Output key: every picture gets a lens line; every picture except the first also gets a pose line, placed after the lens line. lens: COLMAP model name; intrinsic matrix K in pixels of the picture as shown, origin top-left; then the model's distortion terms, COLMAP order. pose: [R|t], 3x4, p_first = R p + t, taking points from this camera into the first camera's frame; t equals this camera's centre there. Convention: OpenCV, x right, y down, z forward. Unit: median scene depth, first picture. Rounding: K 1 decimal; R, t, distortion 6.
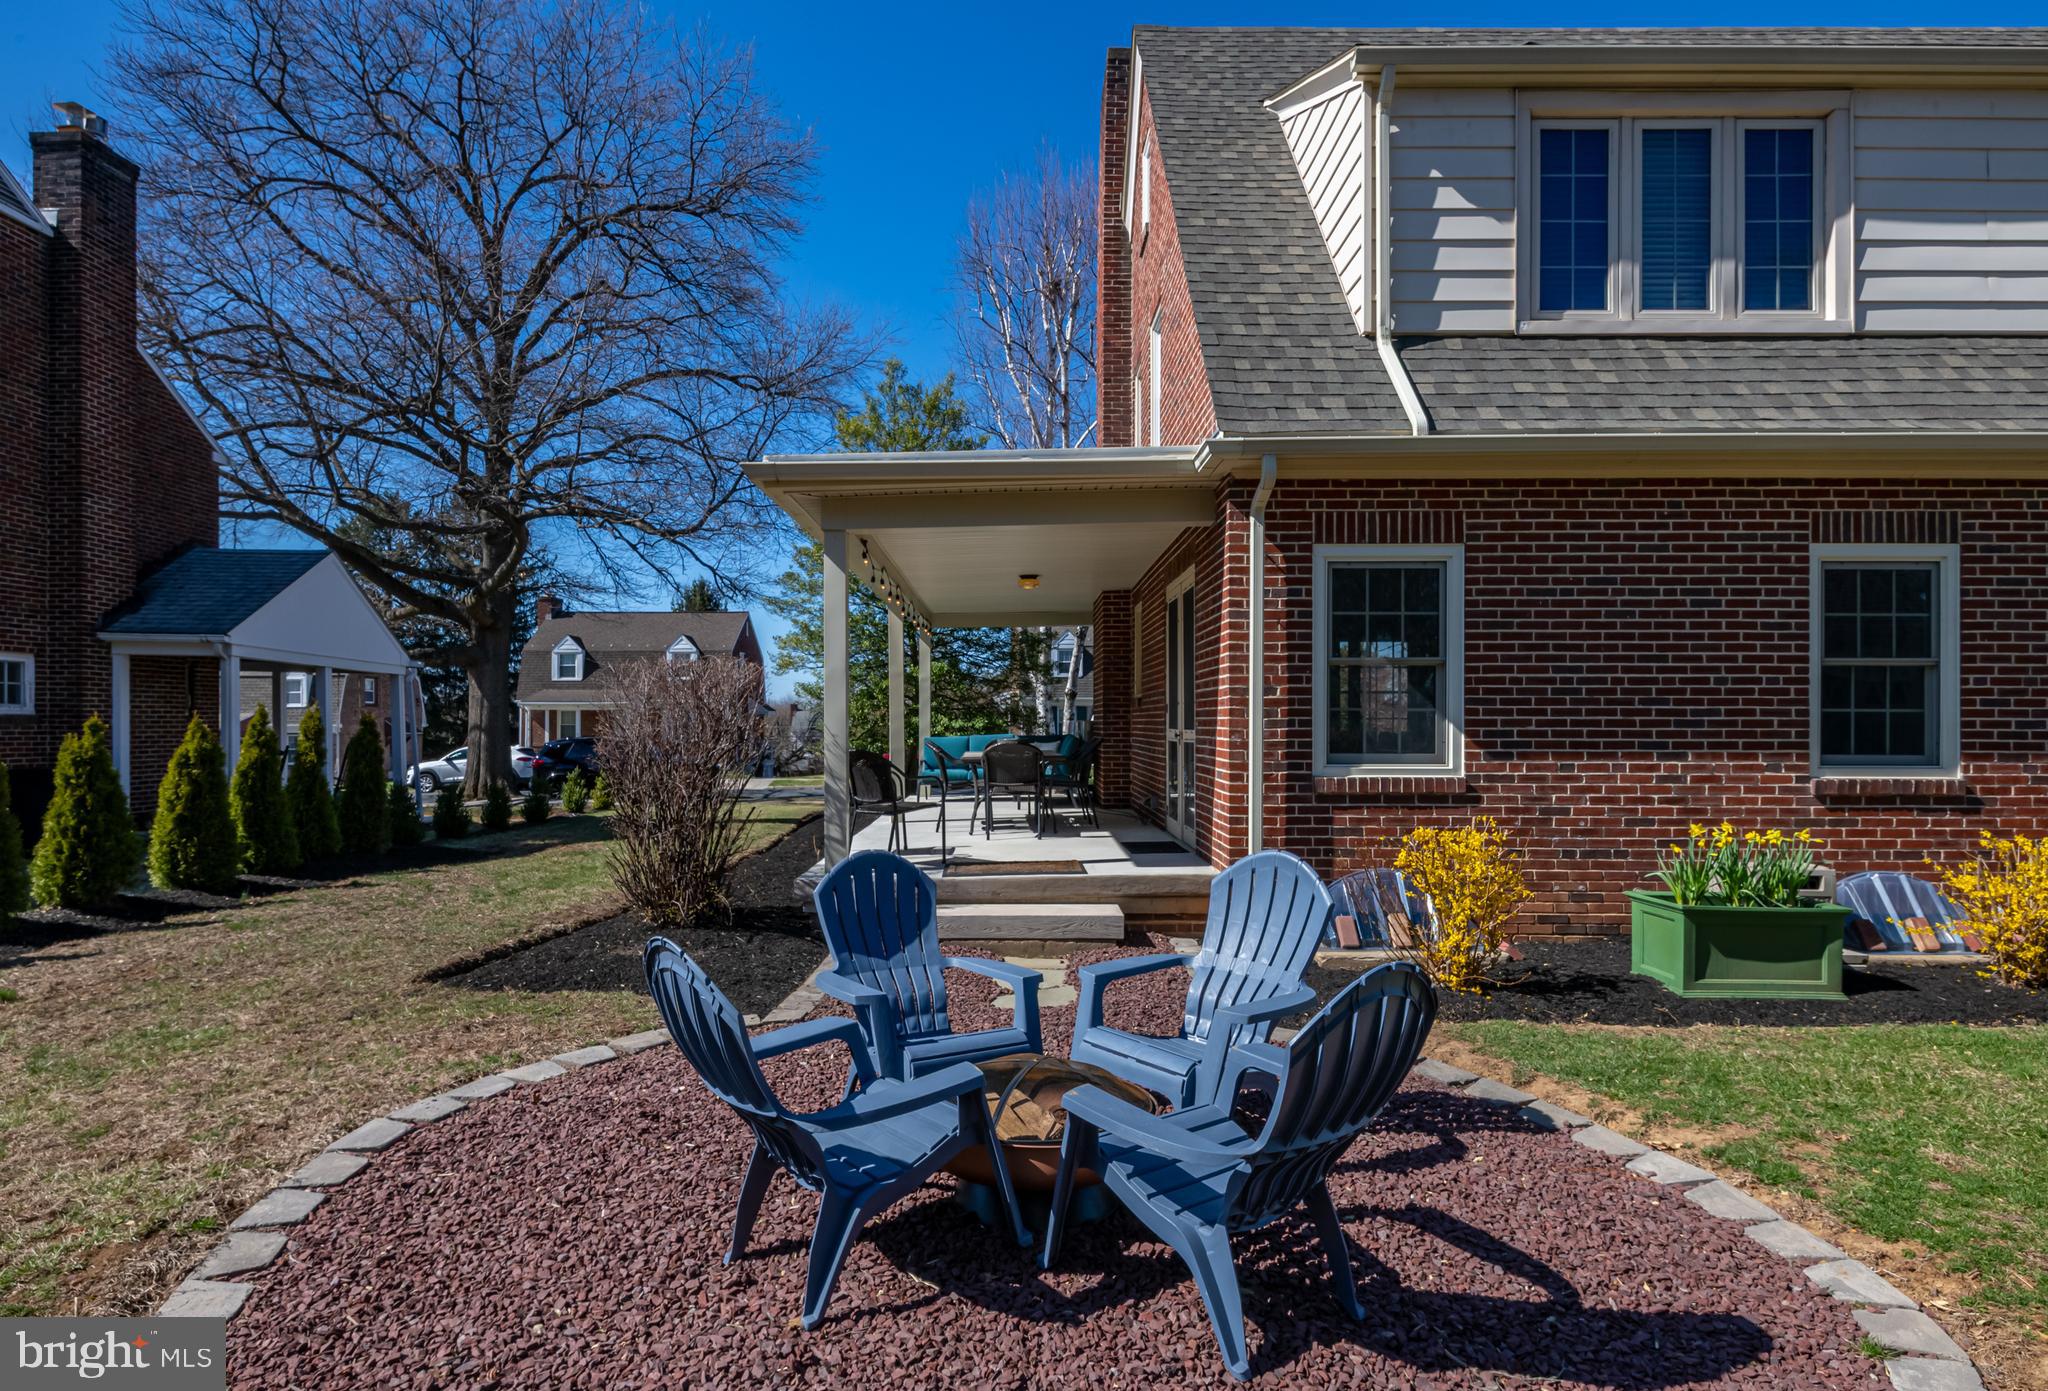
lens RADIAL K [[1438.6, 0, 1037.5], [0, 1438.6, 633.4], [0, 0, 1]] dist [0.043569, 0.000513]
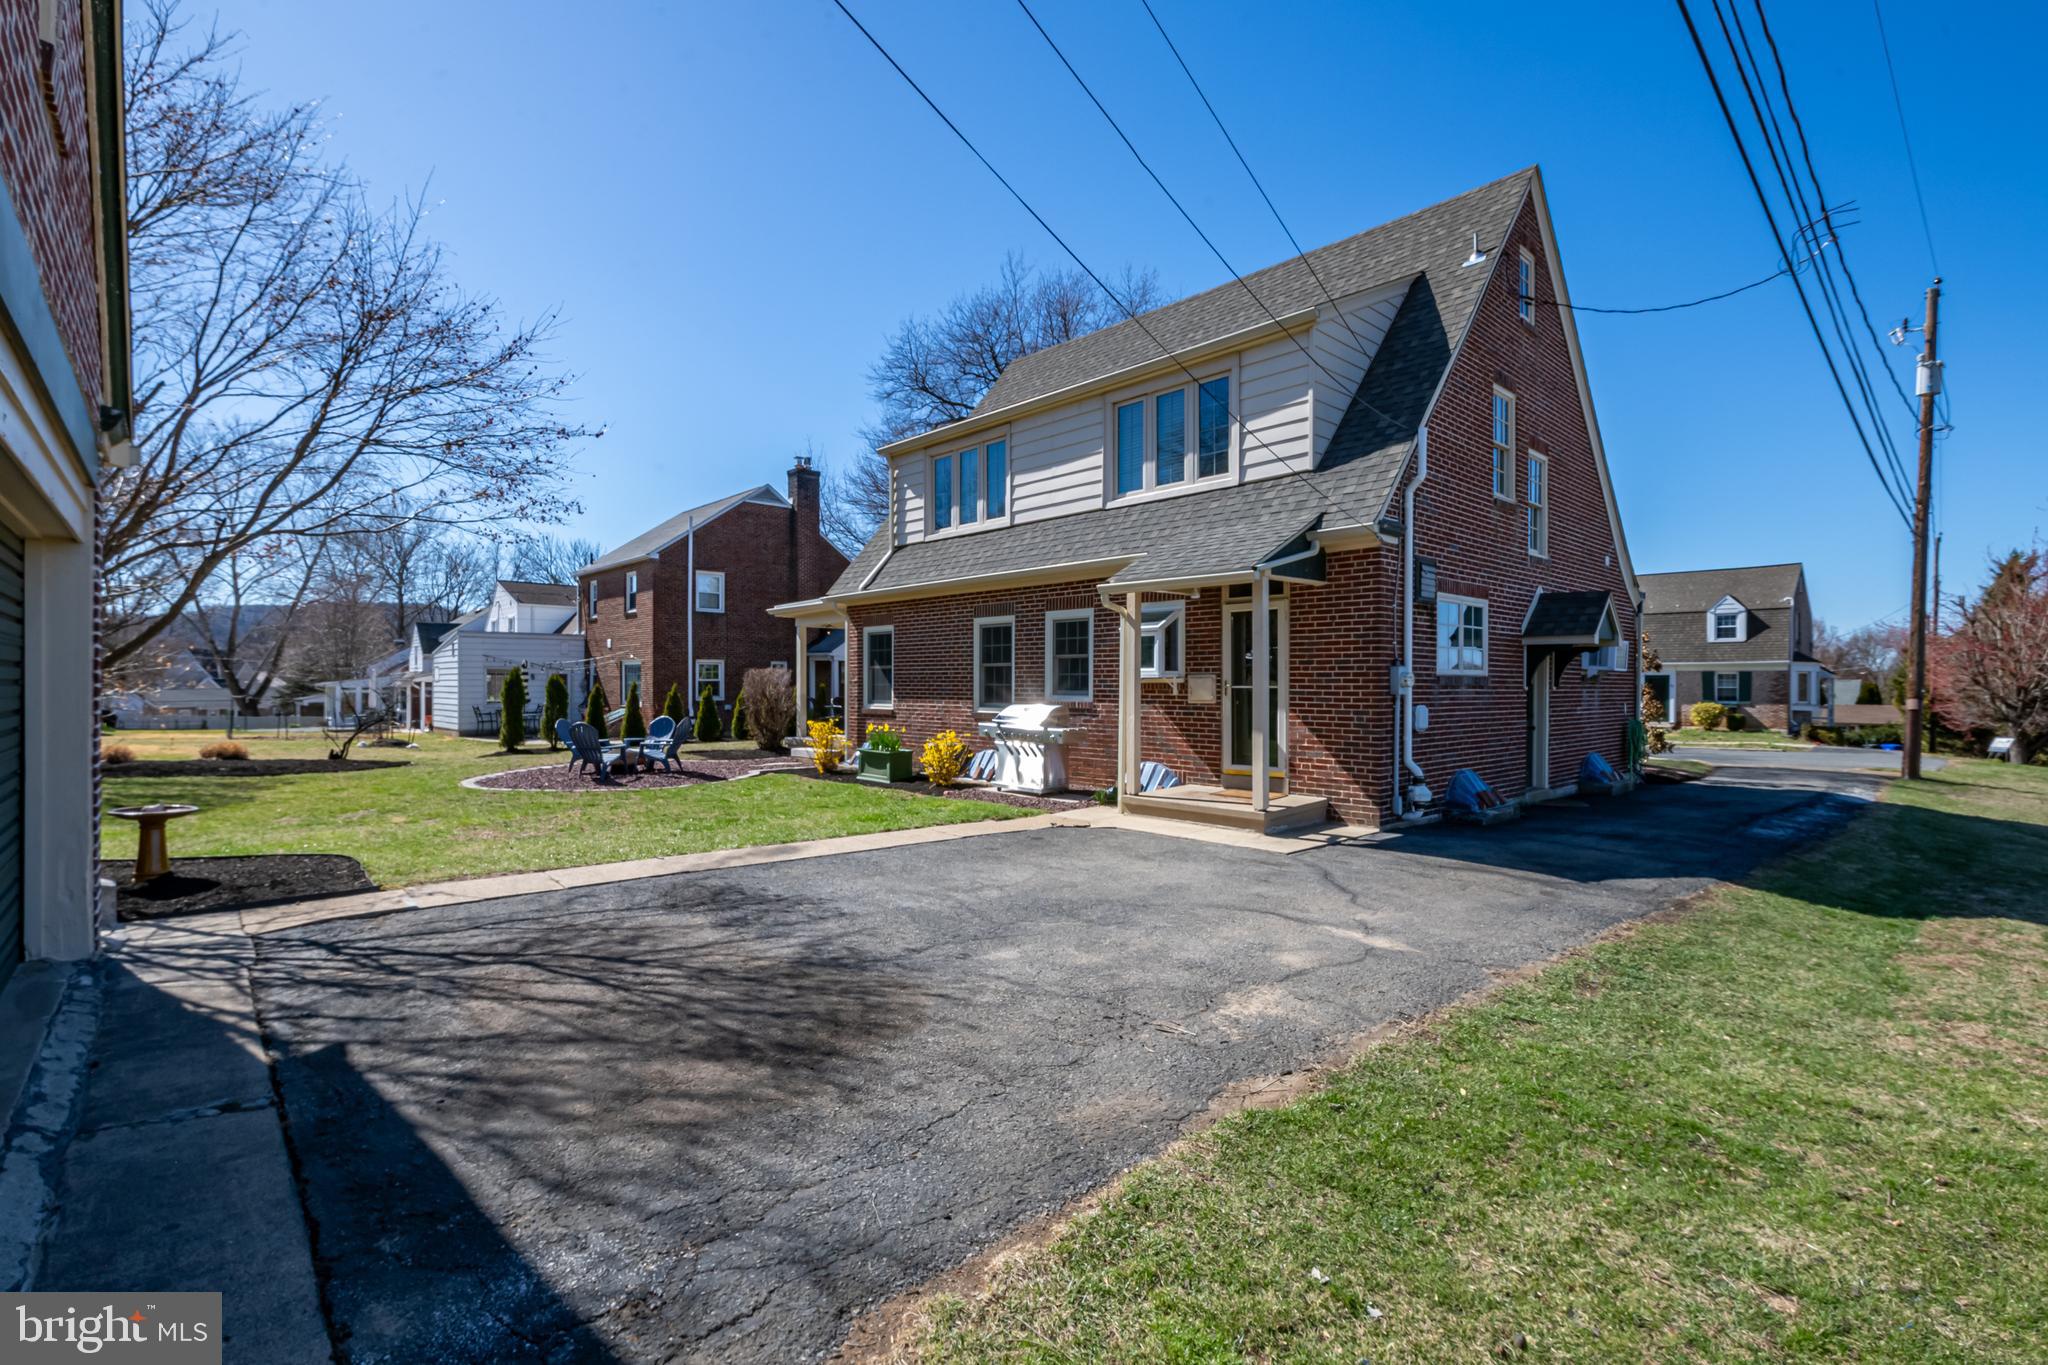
lens RADIAL K [[935.8, 0, 1033.9], [0, 935.8, 693.1], [0, 0, 1]] dist [-0.012785, -0.000043]
pose [[0.673289, 0.007742, -0.739339, 1.701392], [0.030779, 0.998785, 0.038488, 0.008033], [0.738739, -0.048669, 0.672232, -0.007530]]
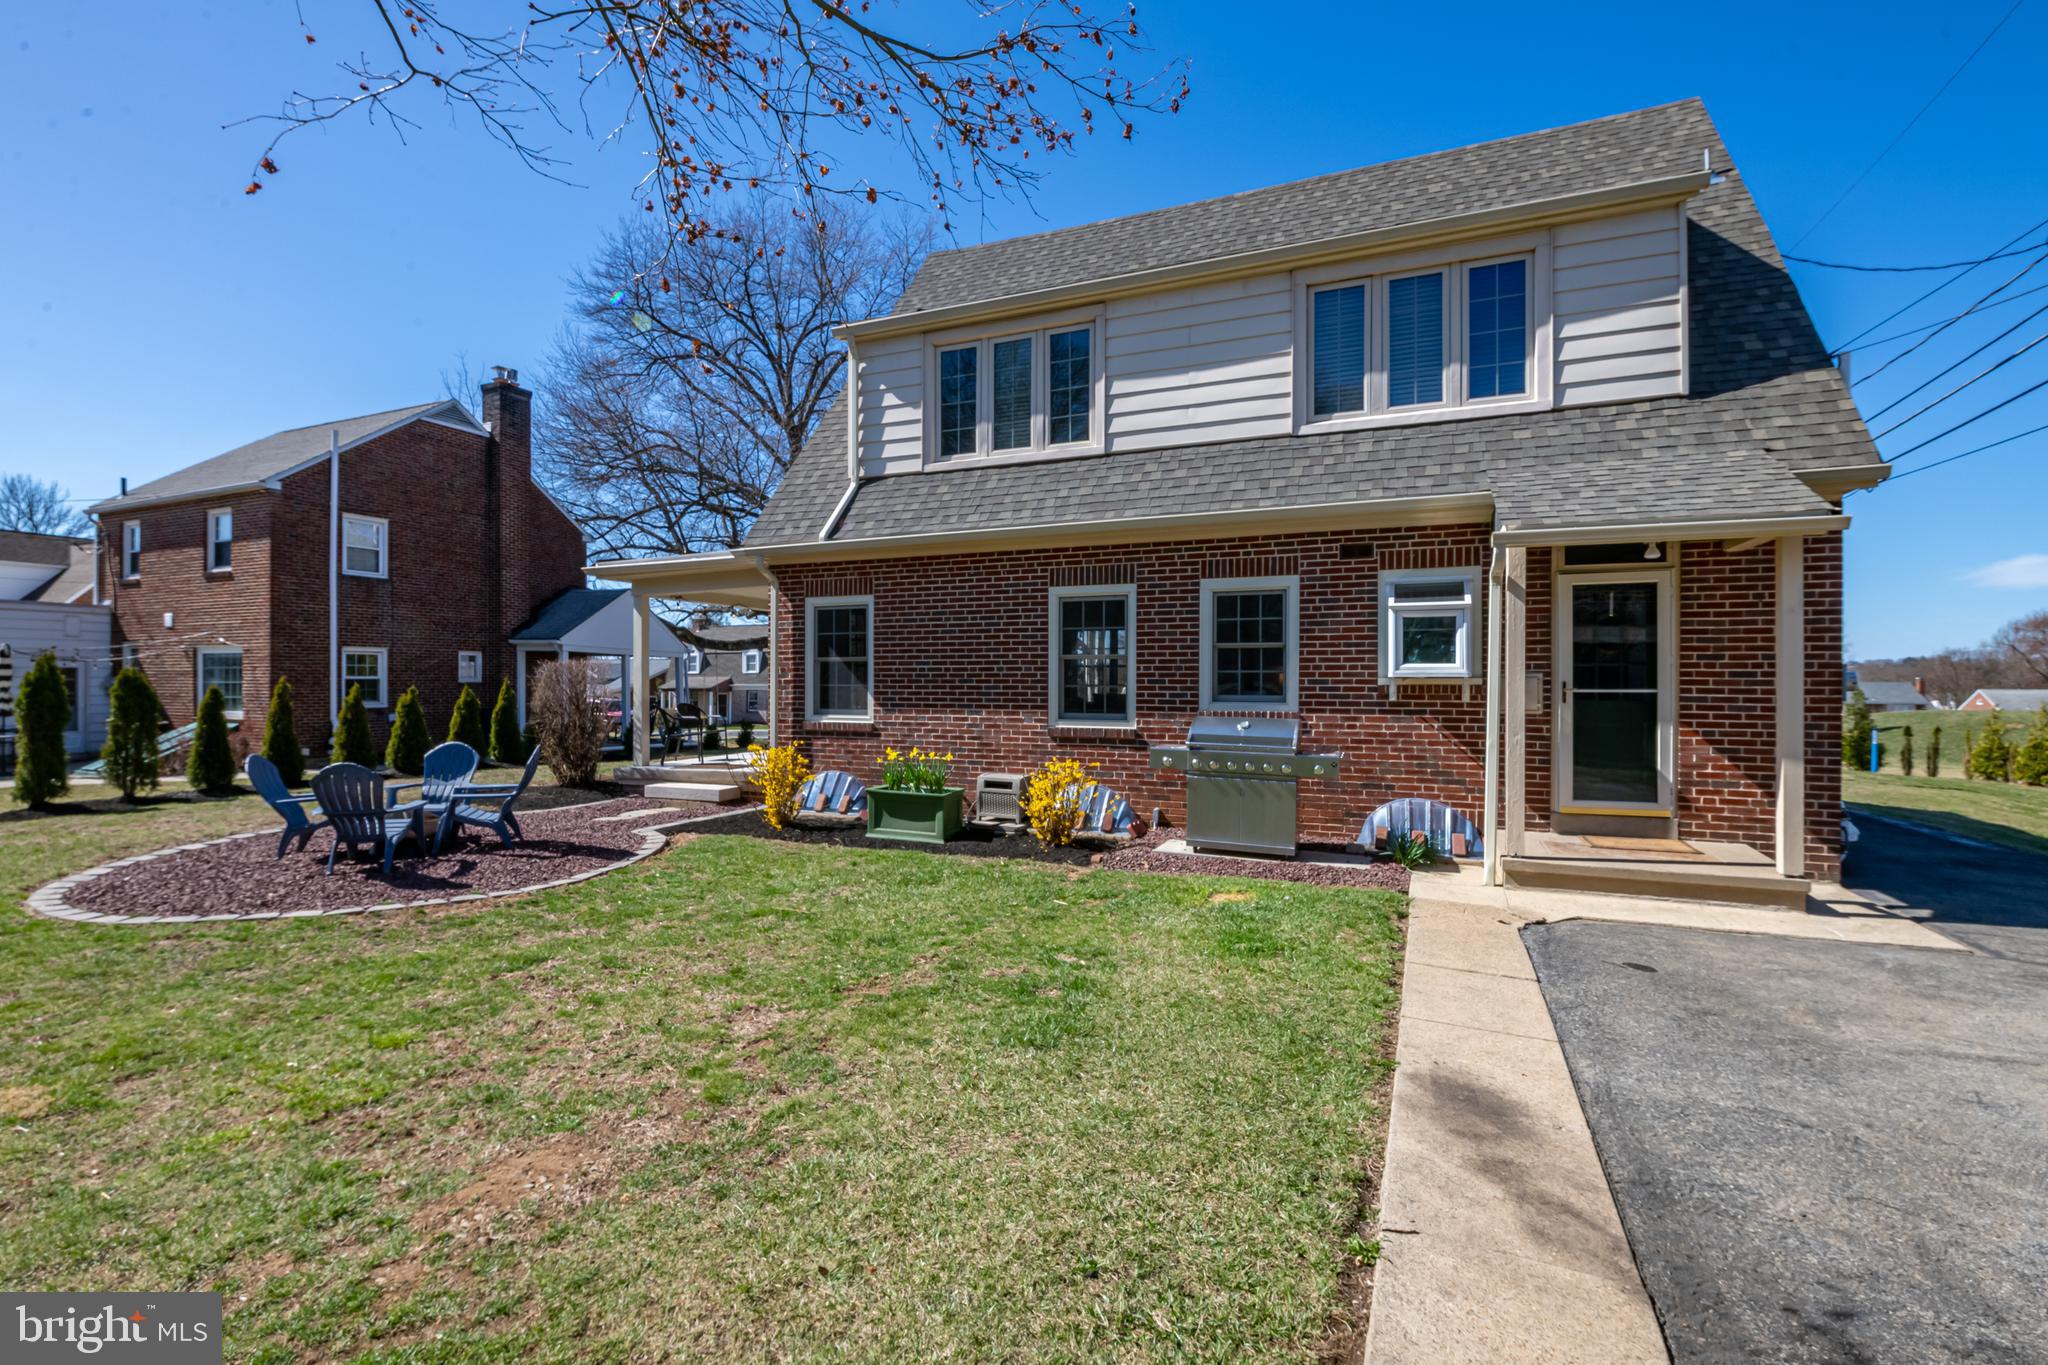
lens RADIAL K [[935.8, 0, 1023.6], [0, 935.8, 685.6], [0, 0, 1]] dist [-0.012785, -0.000043]
pose [[0.908639, 0.002392, -0.417575, 0.906073], [0.018629, 0.998756, 0.046257, 0.001408], [0.417166, -0.049810, 0.907464, 0.007631]]
